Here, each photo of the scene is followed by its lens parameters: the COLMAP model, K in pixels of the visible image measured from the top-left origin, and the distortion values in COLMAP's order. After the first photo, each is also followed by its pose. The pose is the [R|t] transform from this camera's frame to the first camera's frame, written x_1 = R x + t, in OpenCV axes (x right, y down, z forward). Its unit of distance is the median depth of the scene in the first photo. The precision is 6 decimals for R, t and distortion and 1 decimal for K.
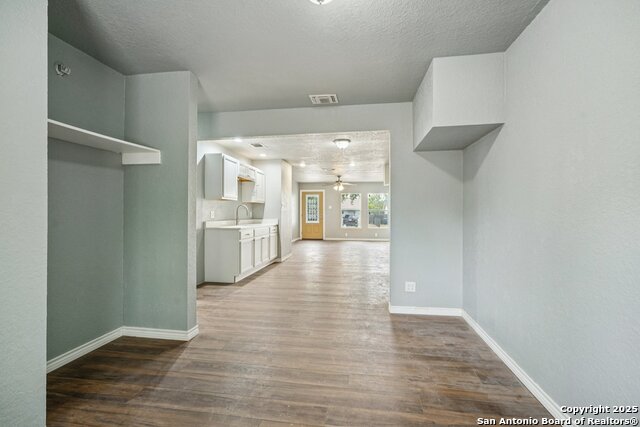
lens RADIAL K [[287.1, 0, 321.2], [0, 287.1, 210.3], [0, 0, 1]] dist [-0.005730, 0.000814]
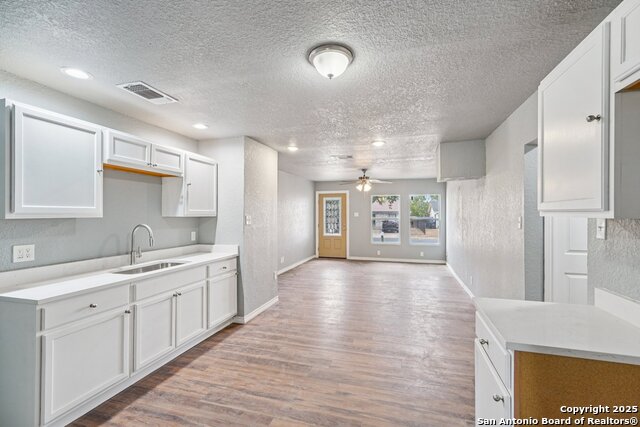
lens RADIAL K [[287.1, 0, 319.4], [0, 287.1, 214.5], [0, 0, 1]] dist [-0.005730, 0.000814]
pose [[0.988841, -0.001861, -0.148963, 0.057687], [0.003435, 0.999941, 0.010306, -0.022874], [0.148935, -0.010703, 0.988789, 0.327636]]
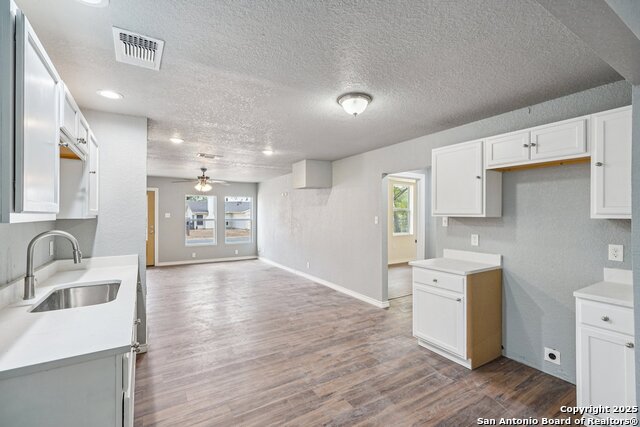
lens RADIAL K [[287.1, 0, 319.9], [0, 287.1, 215.4], [0, 0, 1]] dist [-0.005730, 0.000814]
pose [[0.769100, -0.002335, 0.639124, -0.146982], [-0.005459, 0.999933, 0.010223, -0.023507], [-0.639105, -0.011352, 0.769036, 0.336535]]
